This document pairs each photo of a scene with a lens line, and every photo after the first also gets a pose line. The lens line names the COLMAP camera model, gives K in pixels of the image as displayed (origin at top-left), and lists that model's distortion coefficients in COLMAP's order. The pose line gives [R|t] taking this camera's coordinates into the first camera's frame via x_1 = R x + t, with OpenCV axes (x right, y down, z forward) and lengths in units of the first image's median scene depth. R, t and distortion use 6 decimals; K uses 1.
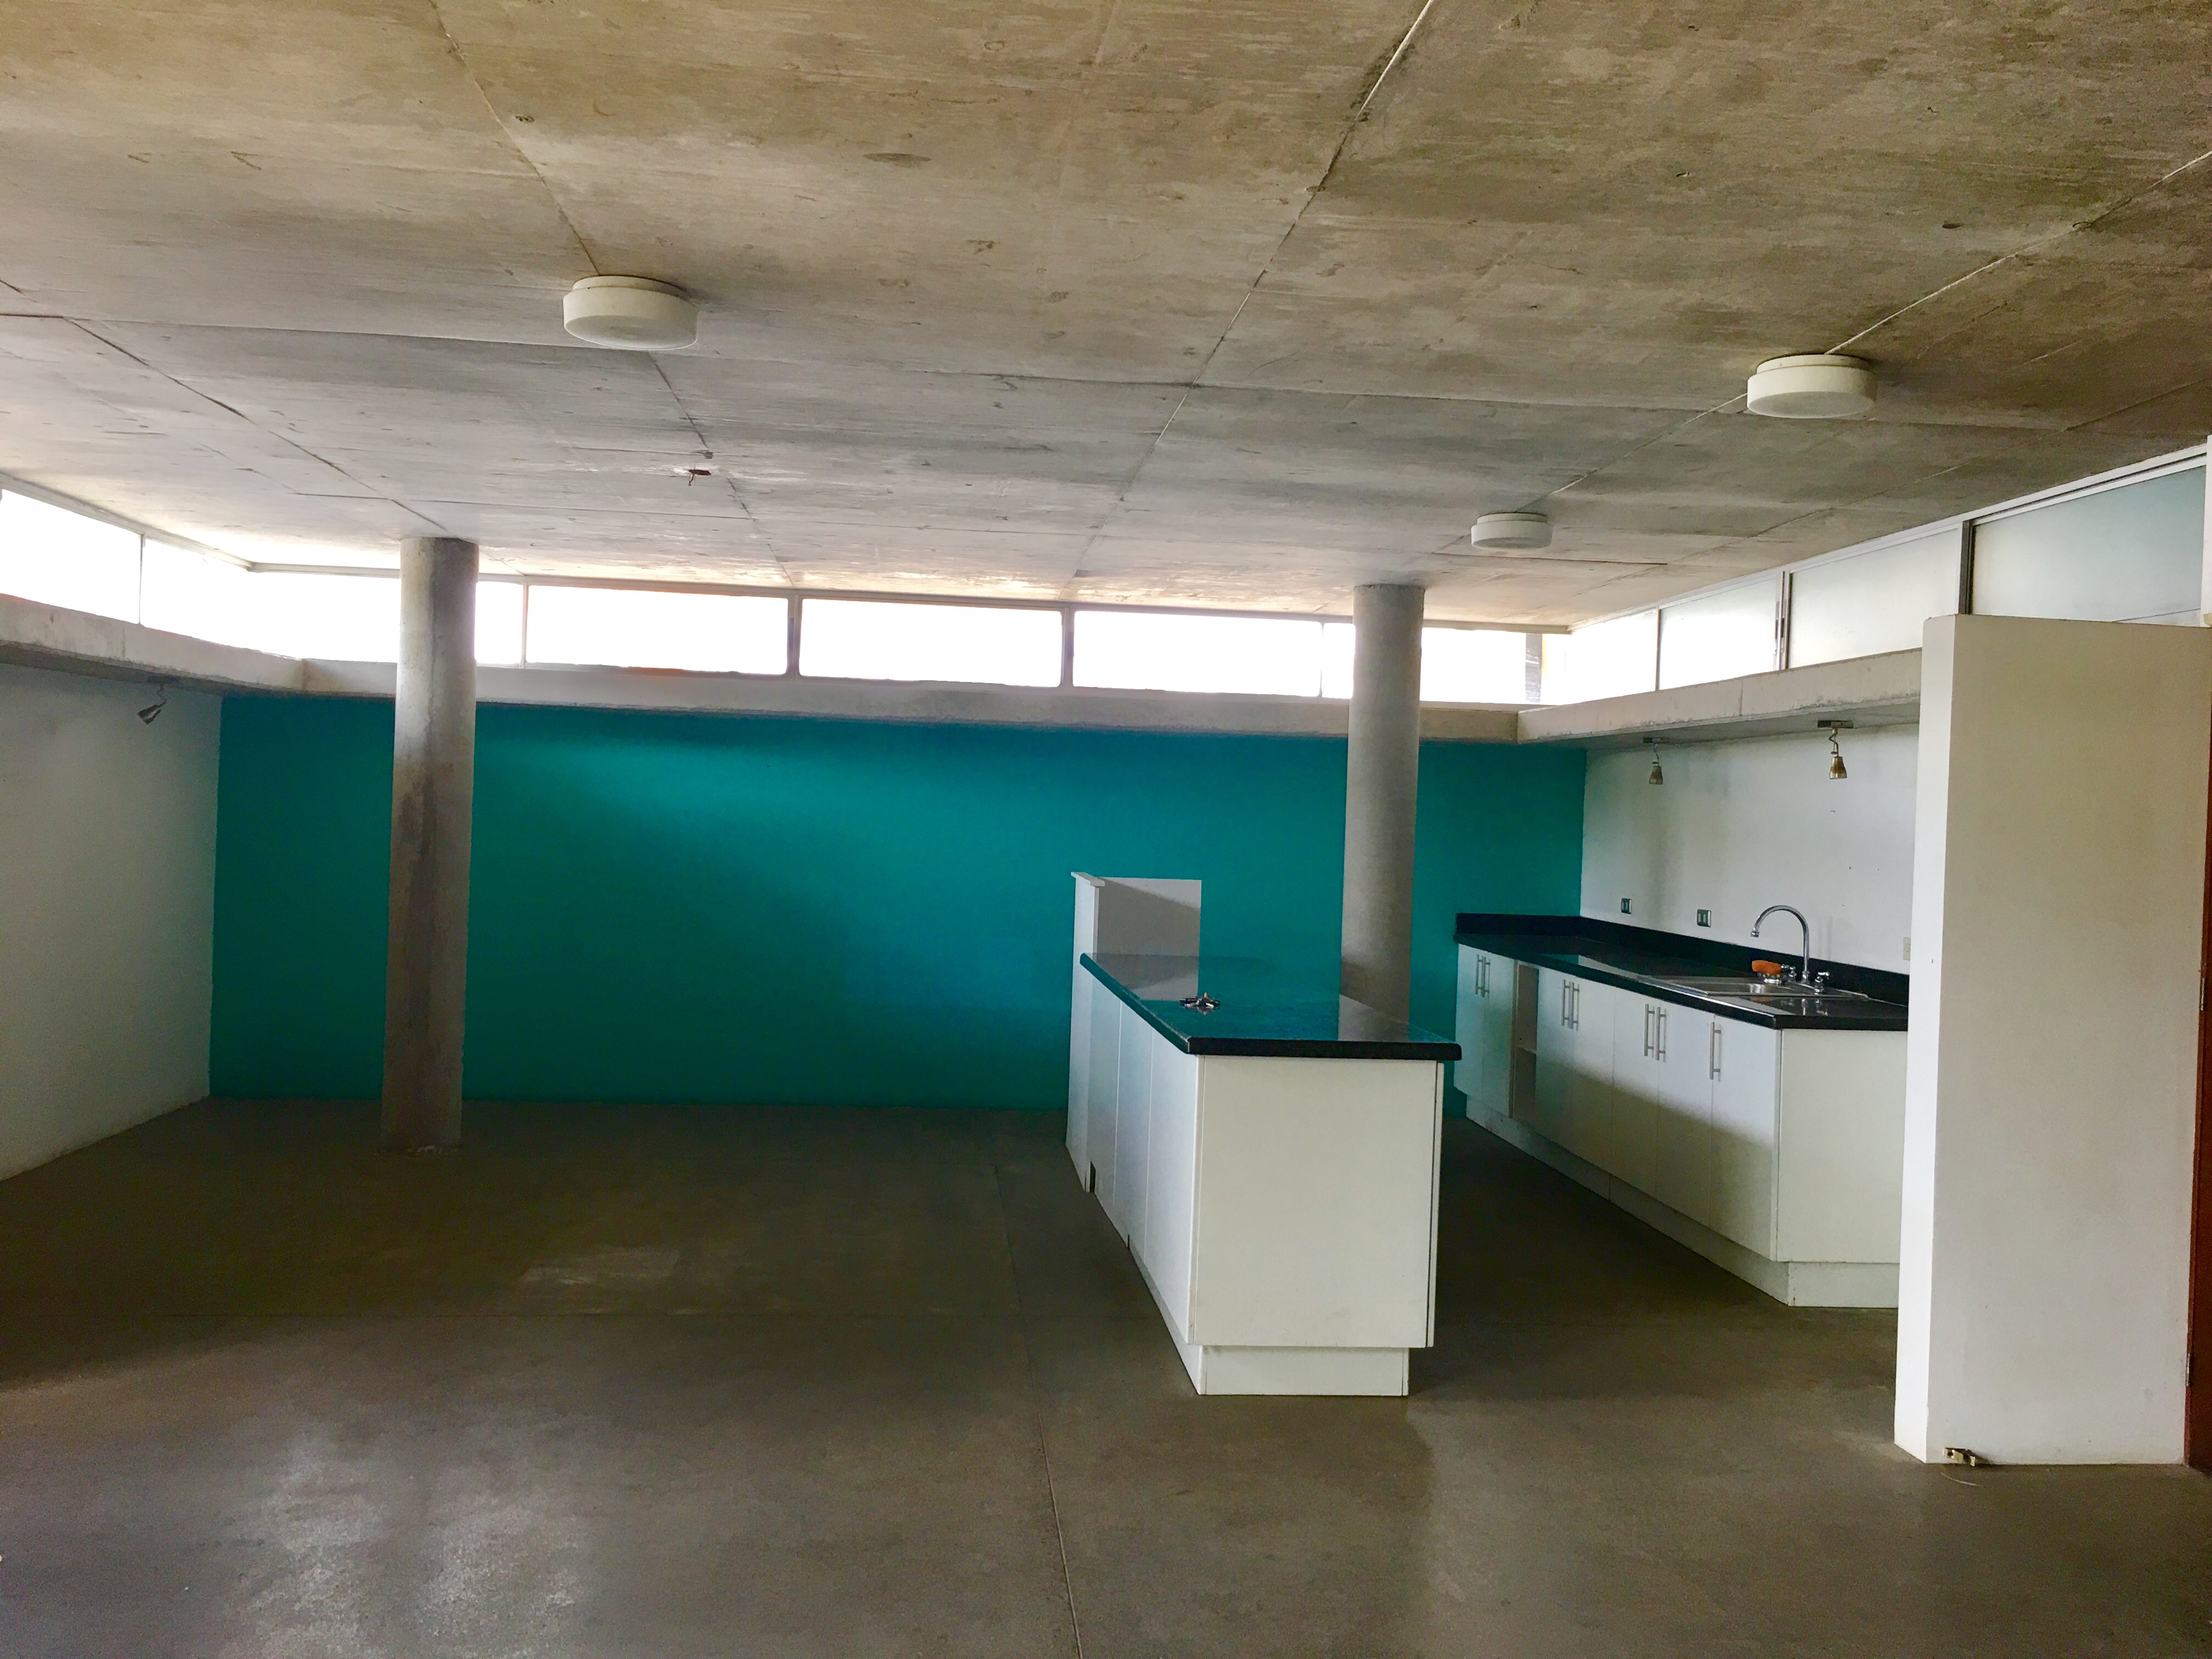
lens RADIAL K [[1887.2, 0, 1105.8], [0, 1887.2, 834.8], [0, 0, 1]] dist [0.067266, -0.059519]
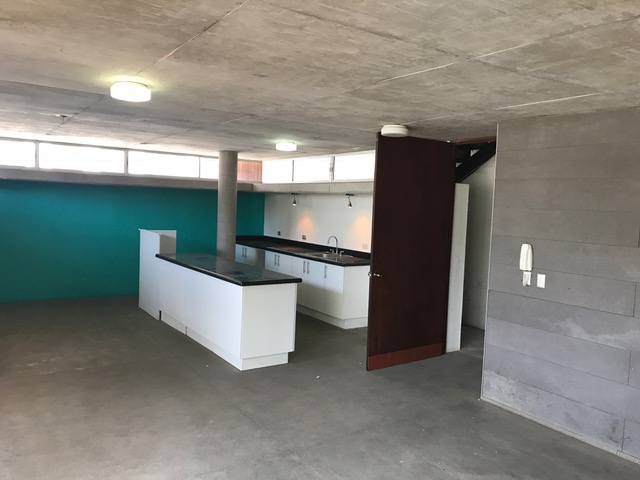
lens RADIAL K [[527.7, 0, 319.2], [0, 527.7, 238.4], [0, 0, 1]] dist [0.010739, -0.020617]
pose [[0.881302, -0.031489, 0.471503, -0.219818], [-0.003528, 0.997311, 0.073199, -0.041885], [-0.472540, -0.066174, 0.878821, -0.016096]]
